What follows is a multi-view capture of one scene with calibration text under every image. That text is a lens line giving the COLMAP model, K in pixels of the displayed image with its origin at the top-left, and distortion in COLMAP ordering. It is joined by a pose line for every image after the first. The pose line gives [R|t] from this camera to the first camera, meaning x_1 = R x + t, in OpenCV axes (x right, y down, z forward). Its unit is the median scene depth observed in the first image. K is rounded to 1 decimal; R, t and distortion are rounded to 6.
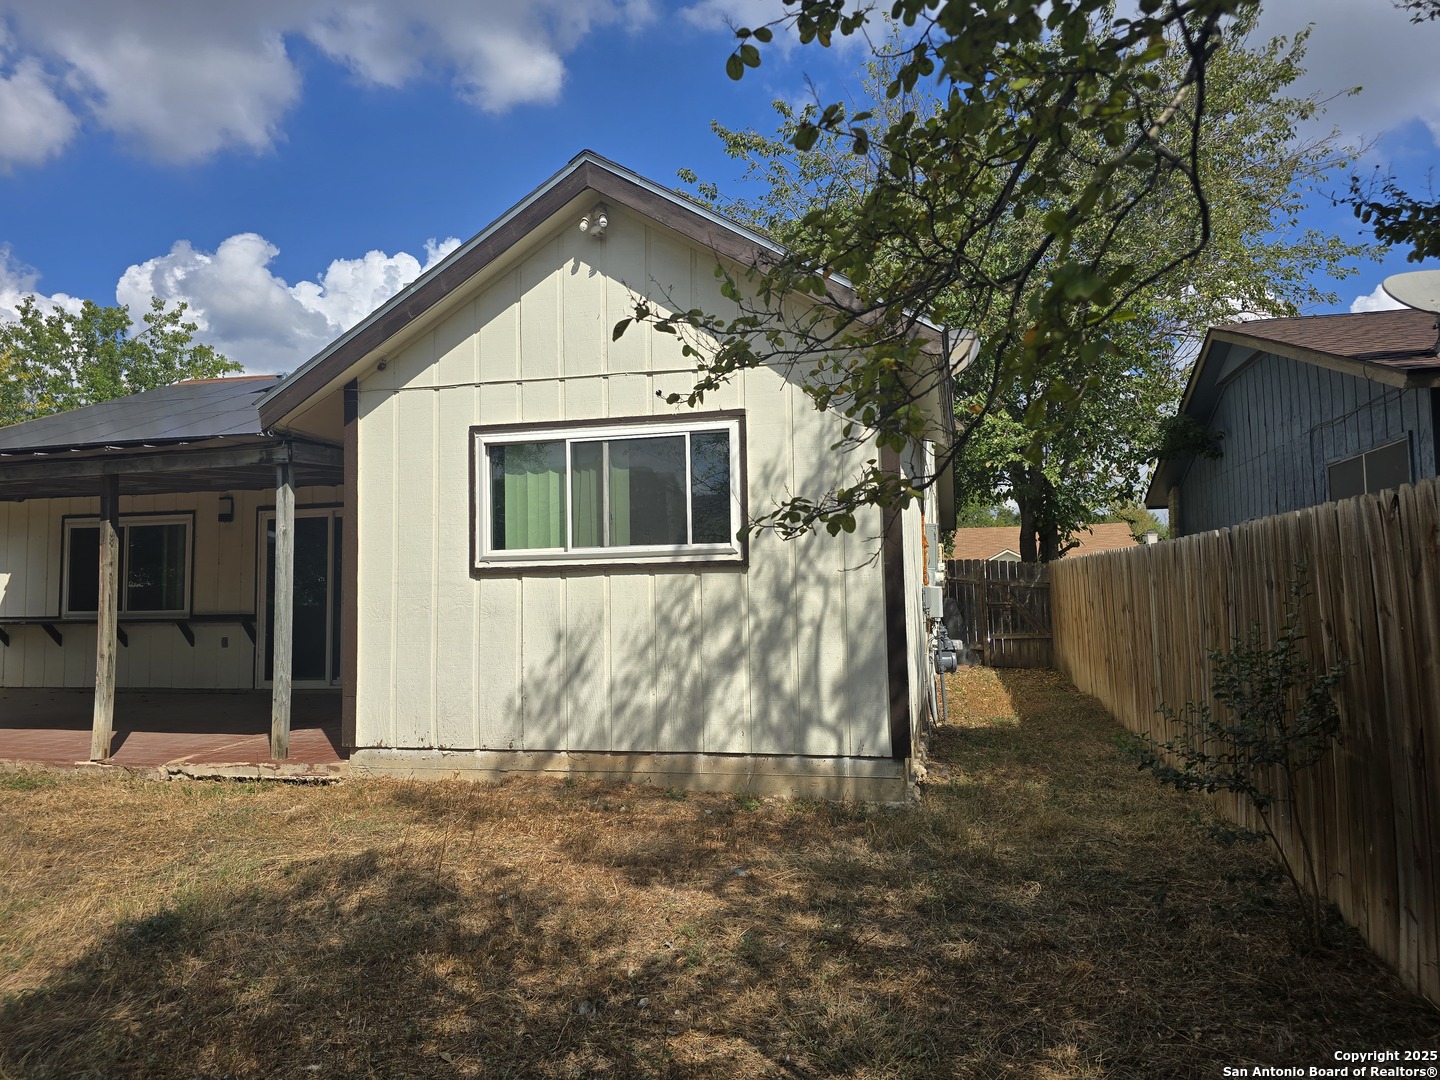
lens RADIAL K [[970.1, 0, 717.6], [0, 970.1, 525.8], [0, 0, 1]] dist [0.046605, -0.039658]
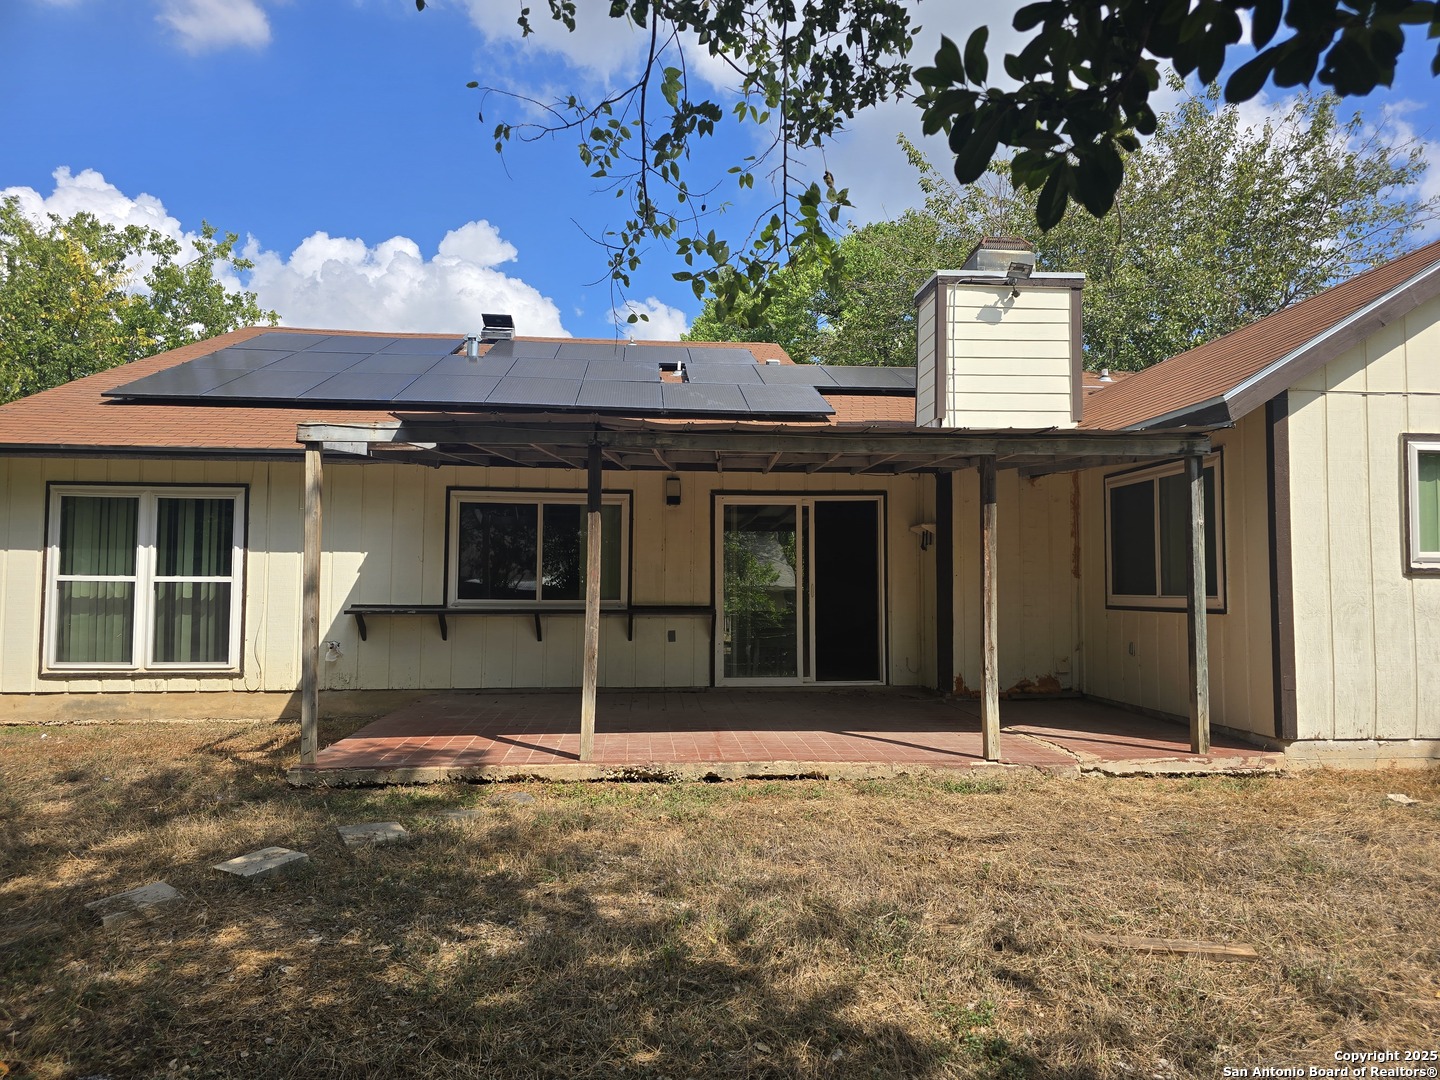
lens RADIAL K [[970.1, 0, 726.0], [0, 970.1, 544.5], [0, 0, 1]] dist [0.046605, -0.039658]
pose [[0.947066, 0.036558, 0.318952, -1.213885], [-0.042073, 0.999060, 0.010417, 0.035599], [-0.318271, -0.023285, 0.947714, 0.212279]]
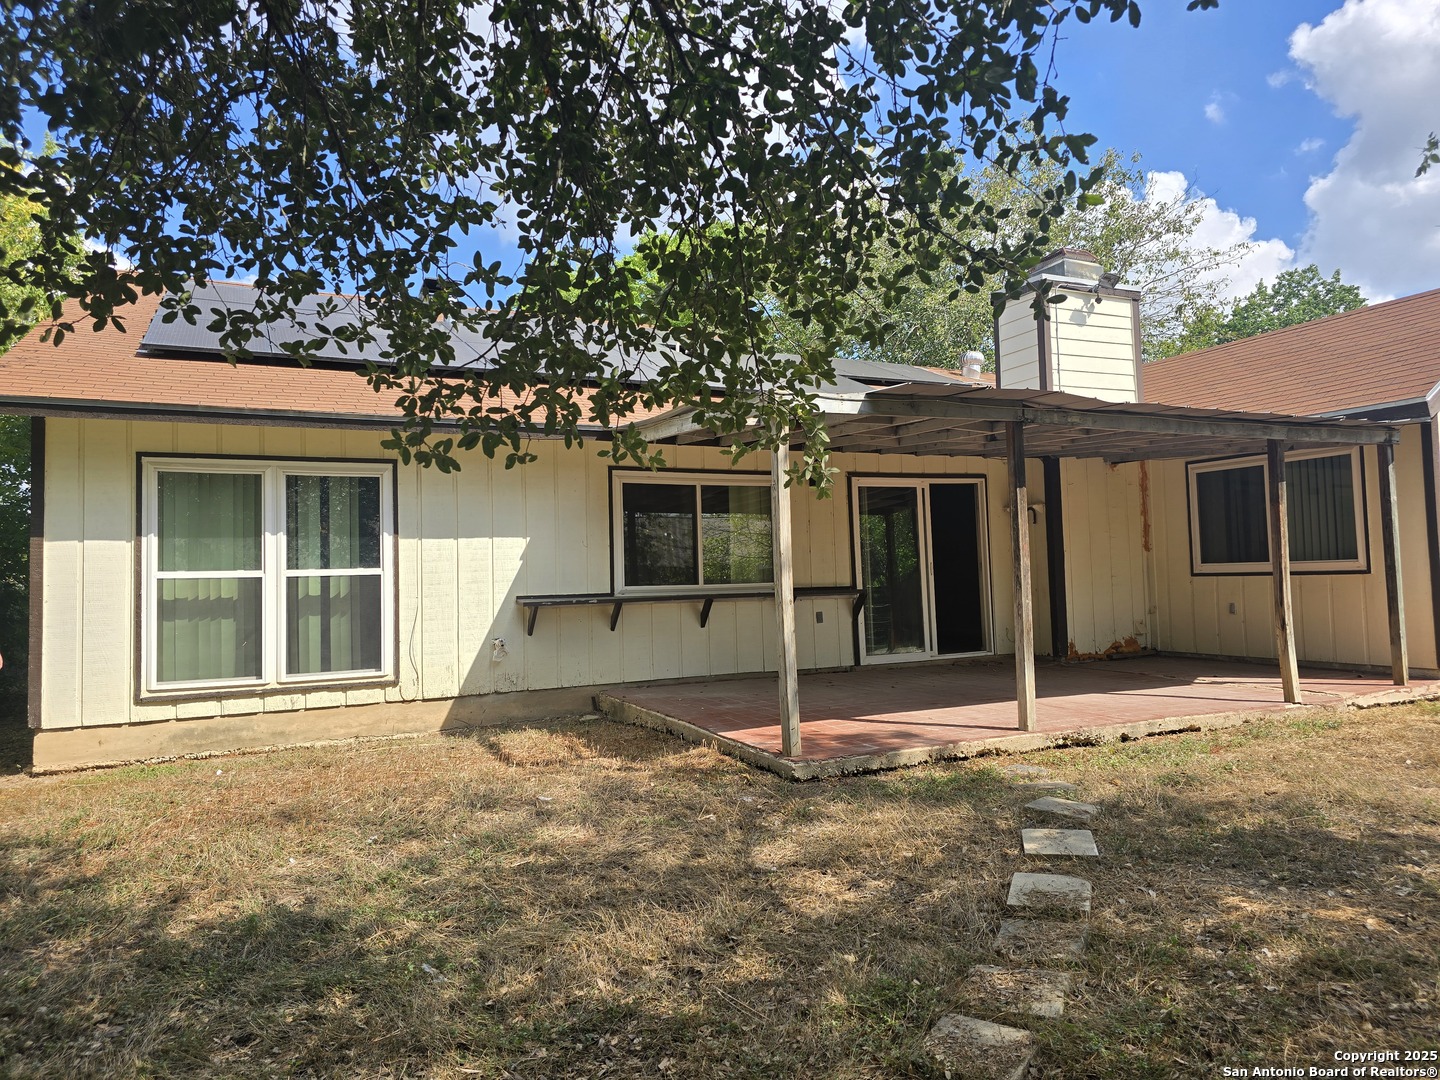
lens RADIAL K [[970.1, 0, 719.7], [0, 970.1, 531.6], [0, 0, 1]] dist [0.046605, -0.039658]
pose [[0.771080, 0.026940, 0.636168, -1.876106], [-0.029326, 0.999547, -0.006784, 0.077676], [-0.636062, -0.013425, 0.771521, 0.587849]]
